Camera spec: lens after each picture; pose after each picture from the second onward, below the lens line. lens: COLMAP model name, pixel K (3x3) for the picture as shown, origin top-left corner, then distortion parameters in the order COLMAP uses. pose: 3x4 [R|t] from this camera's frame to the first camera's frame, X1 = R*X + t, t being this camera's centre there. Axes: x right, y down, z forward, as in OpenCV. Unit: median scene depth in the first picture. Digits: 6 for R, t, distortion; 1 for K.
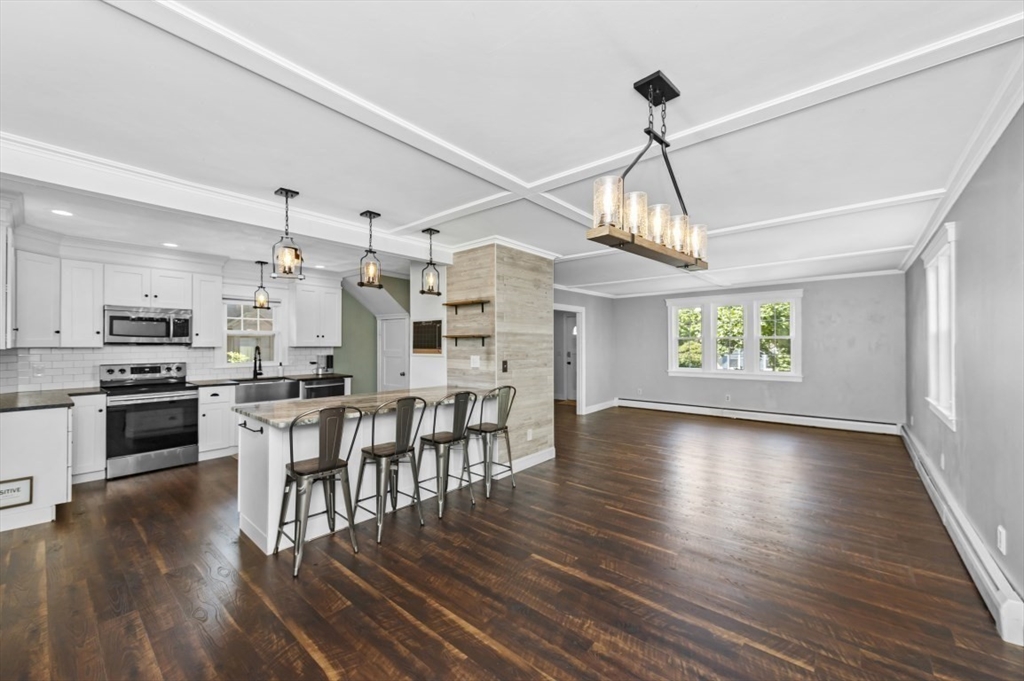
lens RADIAL K [[401.0, 0, 510.4], [0, 401.0, 343.5], [0, 0, 1]] dist [0.001738, 0.000002]
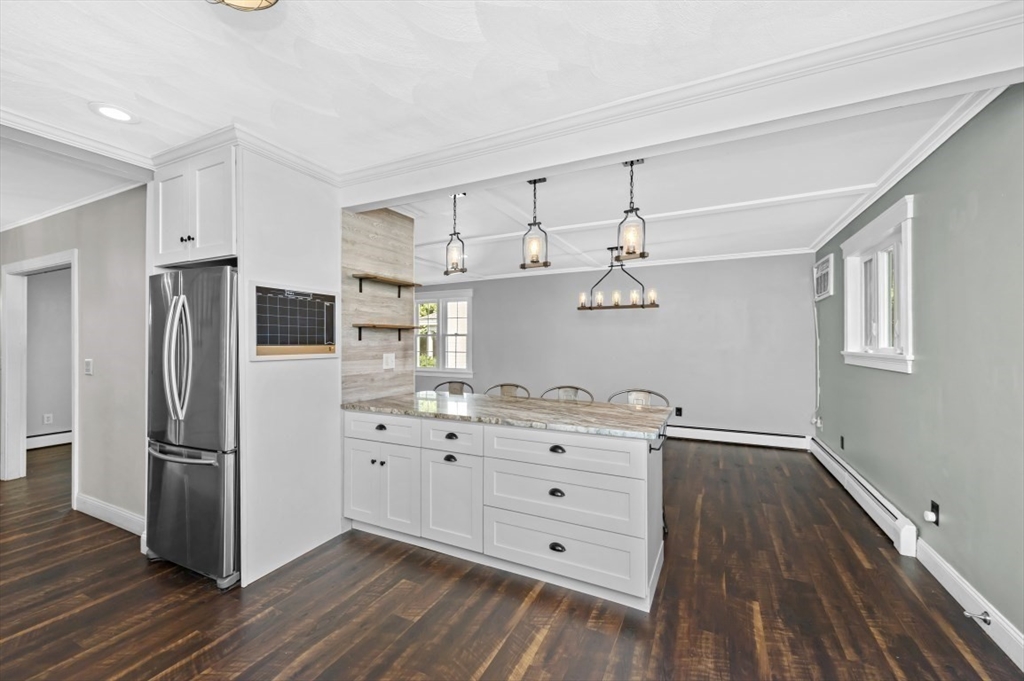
lens RADIAL K [[401.0, 0, 515.8], [0, 401.0, 341.7], [0, 0, 1]] dist [0.001738, 0.000002]
pose [[-0.251242, 0.002192, 0.967922, -1.214023], [-0.007930, 0.999959, -0.004323, 0.014138], [-0.967892, -0.008762, -0.251215, 1.337280]]
